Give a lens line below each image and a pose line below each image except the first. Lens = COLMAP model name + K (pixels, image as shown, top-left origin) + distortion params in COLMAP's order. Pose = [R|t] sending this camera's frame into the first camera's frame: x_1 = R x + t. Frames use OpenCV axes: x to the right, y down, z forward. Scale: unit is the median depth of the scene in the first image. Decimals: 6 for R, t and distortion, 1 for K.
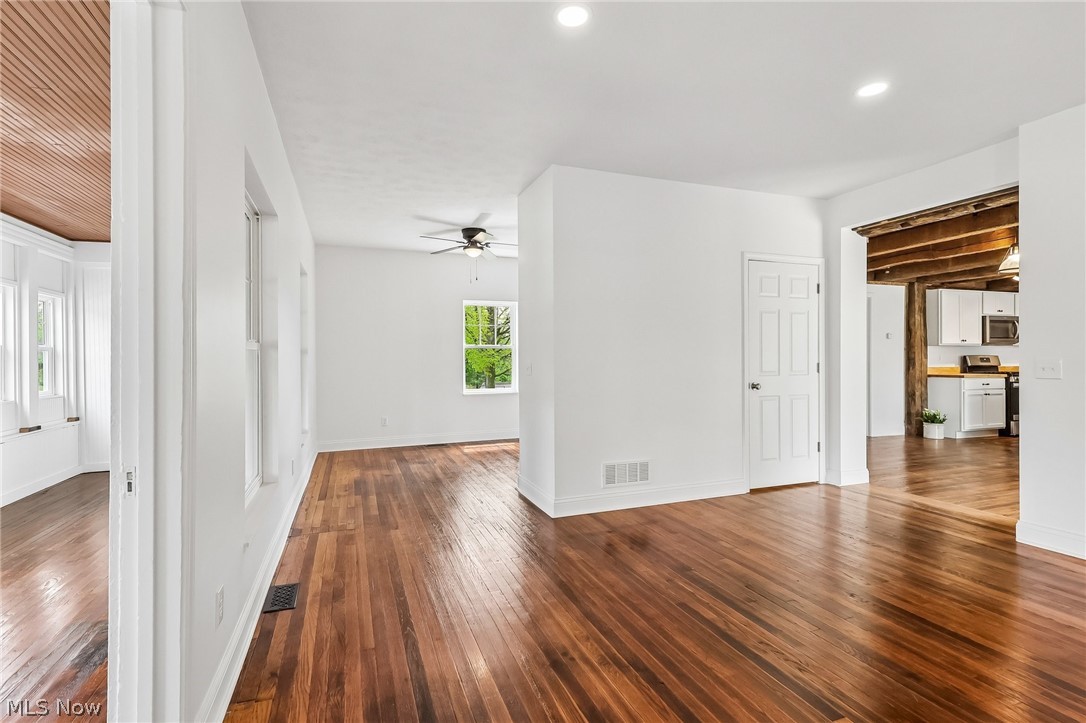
lens RADIAL K [[503.8, 0, 532.5], [0, 503.8, 358.8], [0, 0, 1]] dist [0.005904, 0.001498]
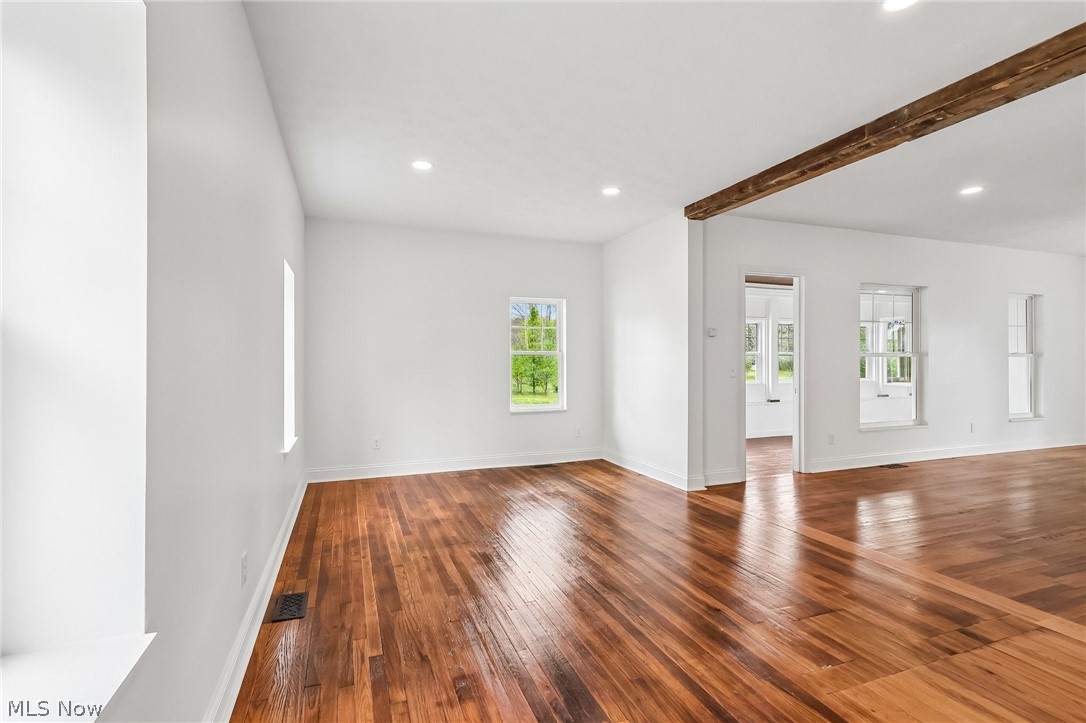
lens RADIAL K [[503.8, 0, 542.5], [0, 503.8, 359.3], [0, 0, 1]] dist [0.005904, 0.001498]
pose [[0.012444, 0.000942, -0.999922, 0.997978], [0.000955, 0.999999, 0.000954, -0.008391], [0.999922, -0.000966, 0.012443, -0.355335]]
